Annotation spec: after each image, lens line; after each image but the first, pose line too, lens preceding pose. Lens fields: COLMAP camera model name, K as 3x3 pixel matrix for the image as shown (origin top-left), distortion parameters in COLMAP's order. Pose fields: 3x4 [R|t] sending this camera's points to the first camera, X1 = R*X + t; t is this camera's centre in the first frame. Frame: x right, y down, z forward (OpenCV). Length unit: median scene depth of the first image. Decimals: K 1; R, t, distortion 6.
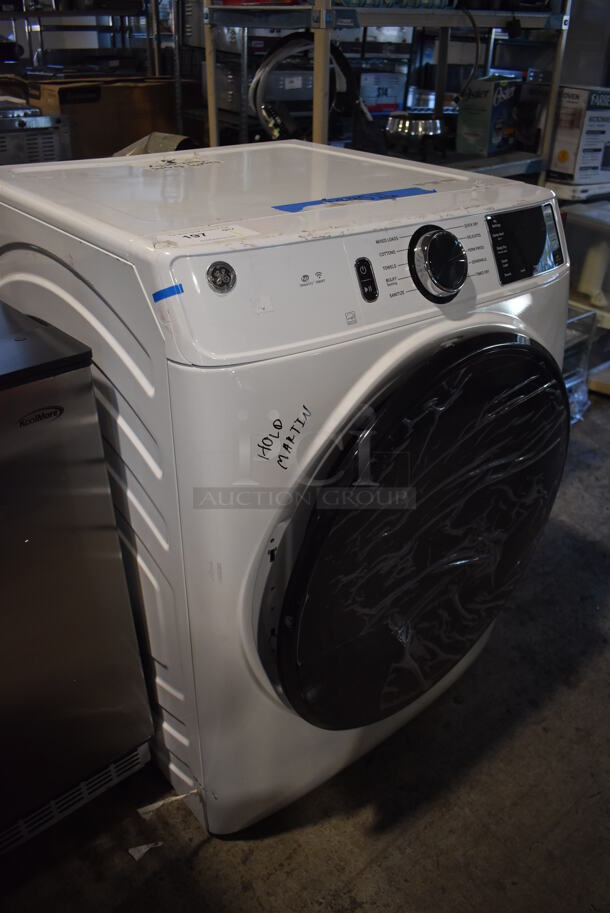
lens RADIAL K [[704.8, 0, 307.7], [0, 704.8, 457.8], [0, 0, 1]] dist [-0.099645, 0.013931]
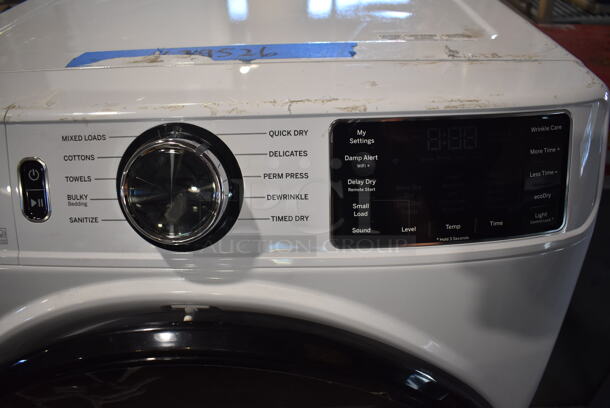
lens RADIAL K [[470.9, 0, 307.5], [0, 470.9, 205.6], [0, 0, 1]] dist [-0.099645, 0.013931]
pose [[0.758824, 0.347929, -0.550573, 0.480512], [-0.296448, 0.937218, 0.183688, -0.357330], [0.579918, 0.023829, 0.814326, 0.703416]]
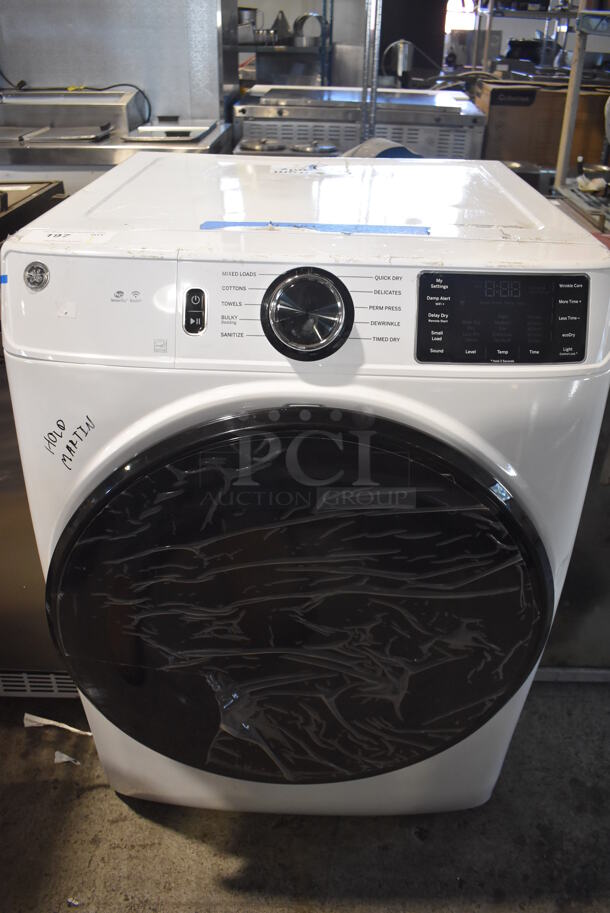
lens RADIAL K [[704.8, 0, 307.7], [0, 704.8, 457.8], [0, 0, 1]] dist [-0.099645, 0.013931]
pose [[0.752530, 0.338948, -0.564634, 0.695674], [-0.339350, 0.934368, 0.108621, -0.199135], [0.564393, 0.109869, 0.818162, 0.310760]]
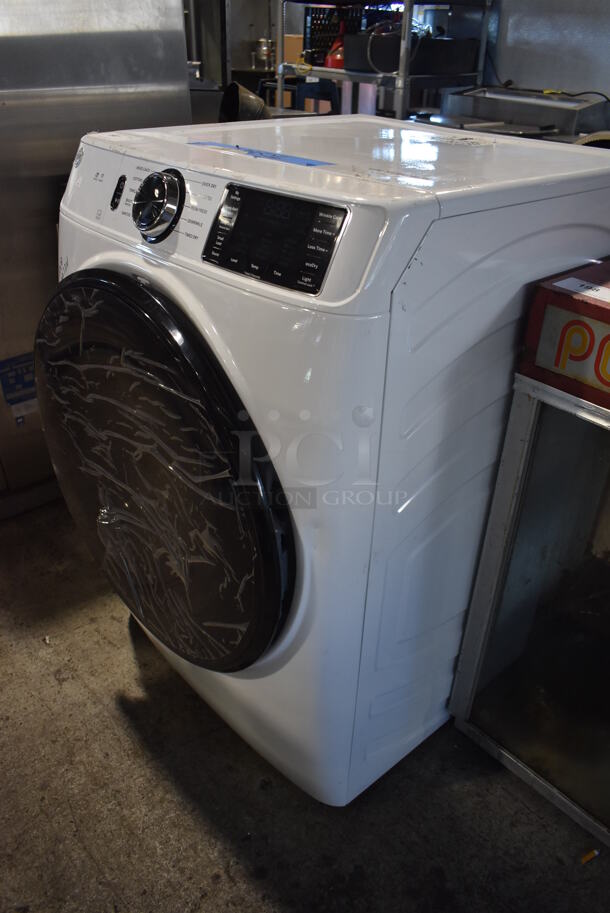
lens RADIAL K [[704.8, 0, 307.7], [0, 704.8, 457.8], [0, 0, 1]] dist [-0.099645, 0.013931]
pose [[0.034379, 0.496565, -0.867318, 1.220161], [-0.533232, 0.743100, 0.404310, -0.510405], [0.845270, 0.448582, 0.290332, 1.010976]]
